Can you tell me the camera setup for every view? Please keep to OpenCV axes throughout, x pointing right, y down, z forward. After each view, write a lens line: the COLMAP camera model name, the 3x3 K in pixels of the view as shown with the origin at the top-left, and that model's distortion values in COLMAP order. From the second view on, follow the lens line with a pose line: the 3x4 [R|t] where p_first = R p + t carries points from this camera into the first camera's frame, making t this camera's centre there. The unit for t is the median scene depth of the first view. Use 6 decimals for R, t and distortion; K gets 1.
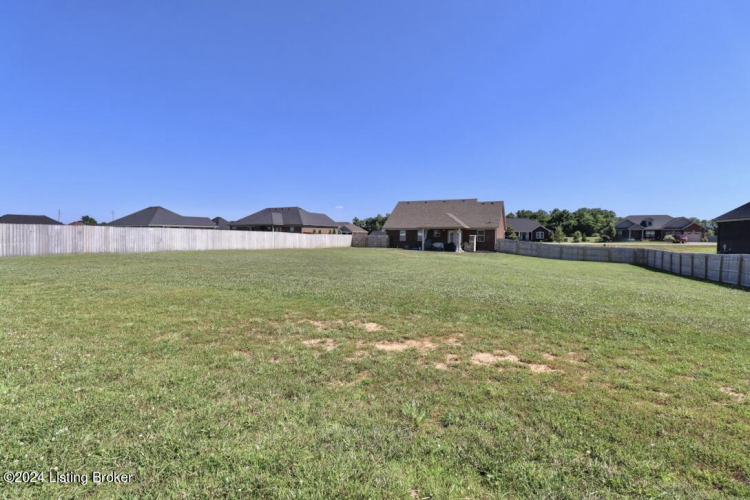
lens RADIAL K [[349.6, 0, 373.0], [0, 349.6, 234.5], [0, 0, 1]] dist [-0.012223, 0.000022]
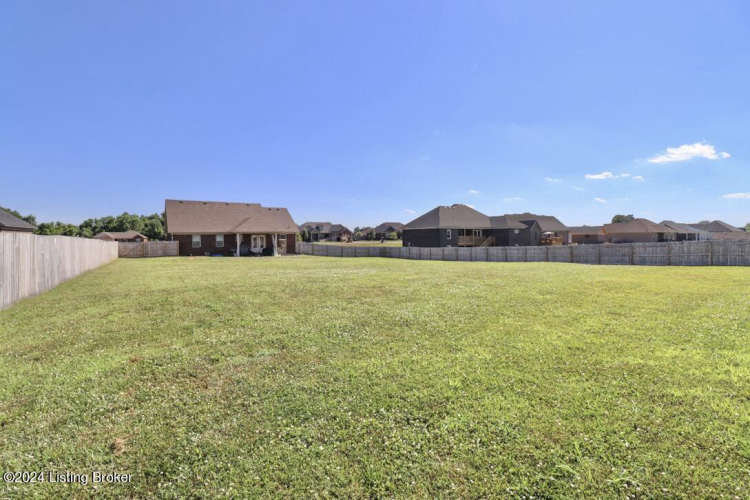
lens RADIAL K [[349.6, 0, 373.0], [0, 349.6, 234.5], [0, 0, 1]] dist [-0.012223, 0.000022]
pose [[0.528770, -0.007654, 0.848730, -0.434692], [0.014940, 0.999888, -0.000291, -0.007402], [-0.848633, 0.012834, 0.528826, 0.195680]]
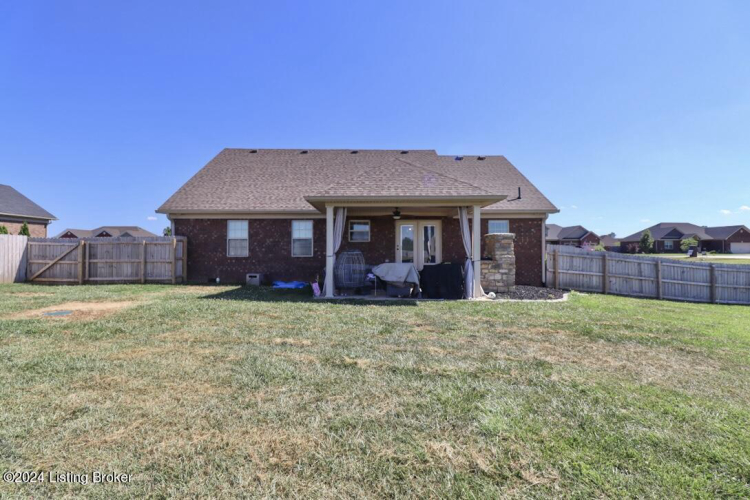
lens RADIAL K [[349.6, 0, 373.0], [0, 349.6, 234.5], [0, 0, 1]] dist [-0.012223, 0.000022]
pose [[0.895321, 0.014285, 0.445193, 0.061597], [0.005479, 0.999057, -0.043075, 0.013100], [-0.445388, 0.041005, 0.894398, 0.739092]]
